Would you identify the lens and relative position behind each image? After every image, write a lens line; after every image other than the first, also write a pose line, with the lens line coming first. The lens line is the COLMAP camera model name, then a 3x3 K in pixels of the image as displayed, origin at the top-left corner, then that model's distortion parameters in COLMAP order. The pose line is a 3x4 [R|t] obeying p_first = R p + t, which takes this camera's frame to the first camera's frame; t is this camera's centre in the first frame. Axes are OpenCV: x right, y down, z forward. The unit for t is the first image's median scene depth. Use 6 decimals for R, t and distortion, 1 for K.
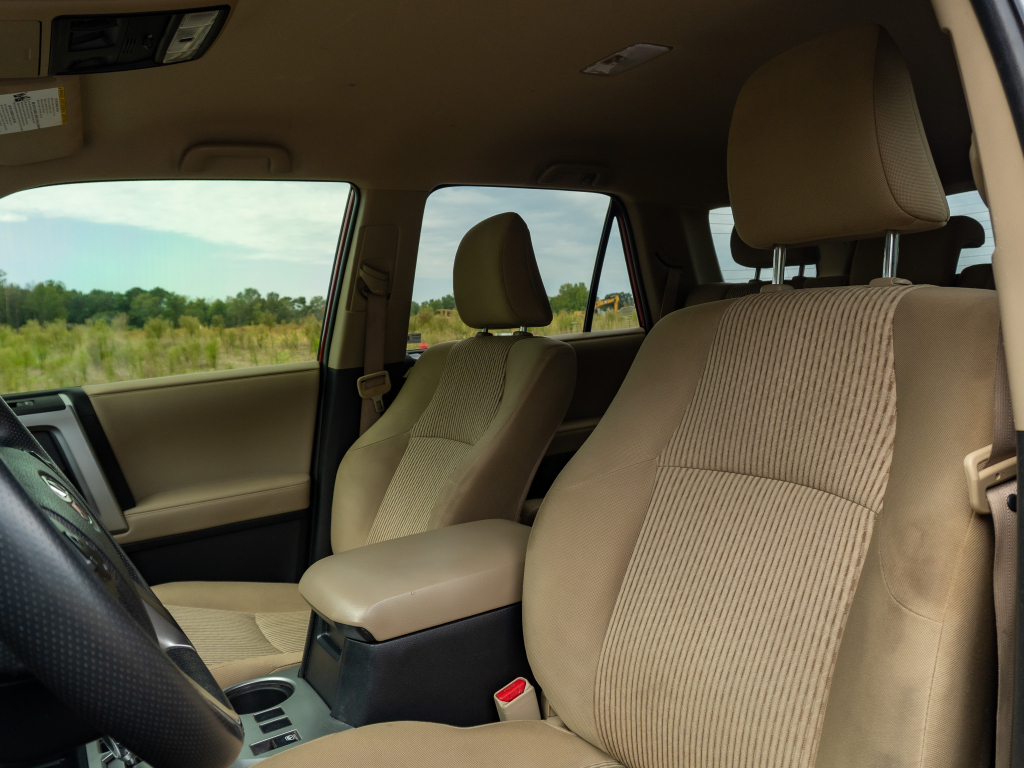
lens RADIAL K [[773.4, 0, 512.0], [0, 773.4, 384.0], [0, 0, 1]] dist [-0.018719, 0.004311]
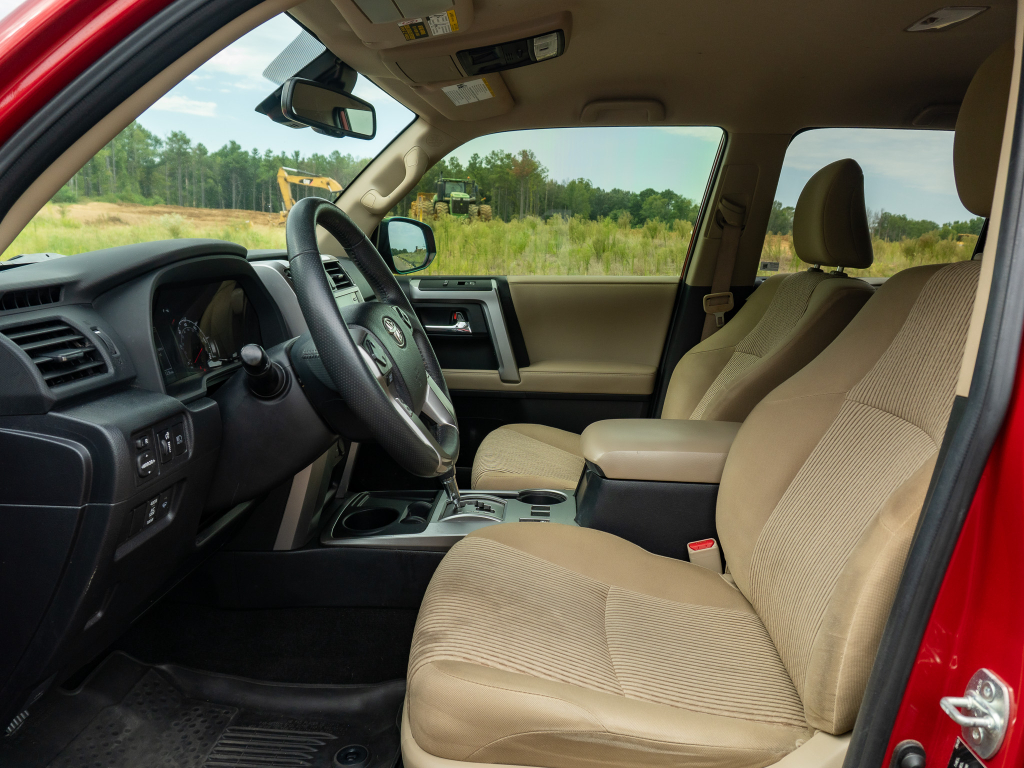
lens RADIAL K [[781.0, 0, 512.0], [0, 781.0, 384.0], [0, 0, 1]] dist [-0.061850, 0.101947]
pose [[0.808443, 0.188655, -0.557520, 0.257581], [-0.123324, 0.980508, 0.152958, -0.020474], [0.575509, -0.054902, 0.815950, -0.153365]]
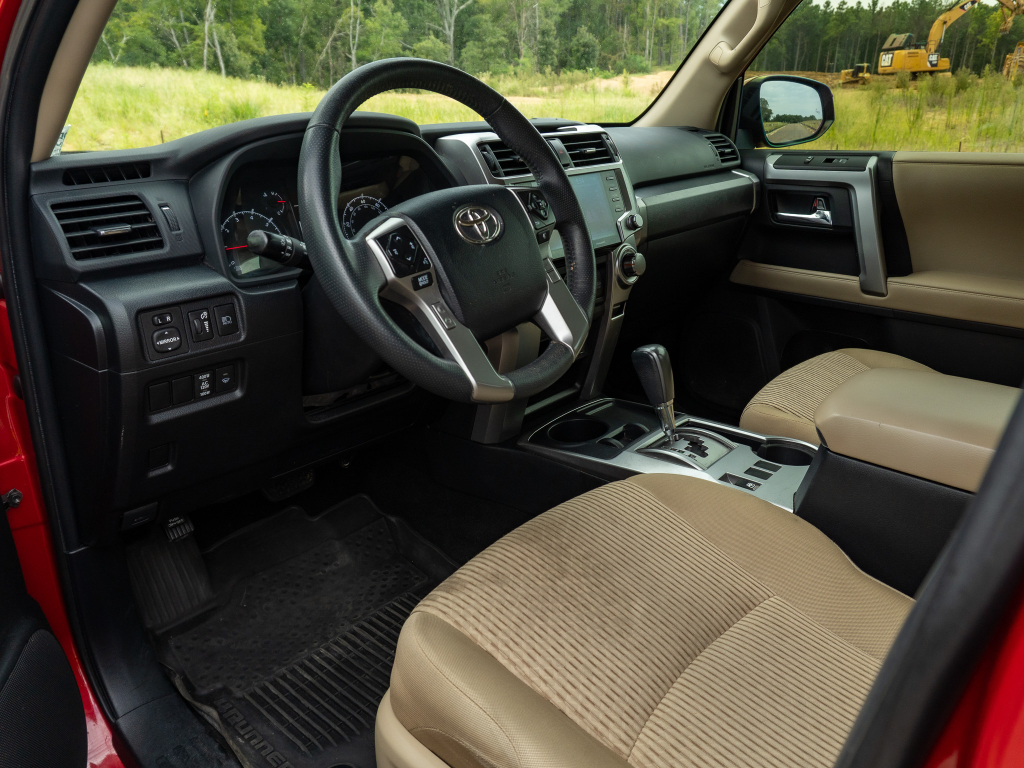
lens RADIAL K [[773.4, 0, 512.0], [0, 773.4, 384.0], [0, 0, 1]] dist [-0.018719, 0.004311]
pose [[0.258326, 0.391417, -0.883210, 0.326085], [-0.086524, 0.919942, 0.382388, -0.055137], [0.962175, -0.022362, 0.271512, 0.188479]]
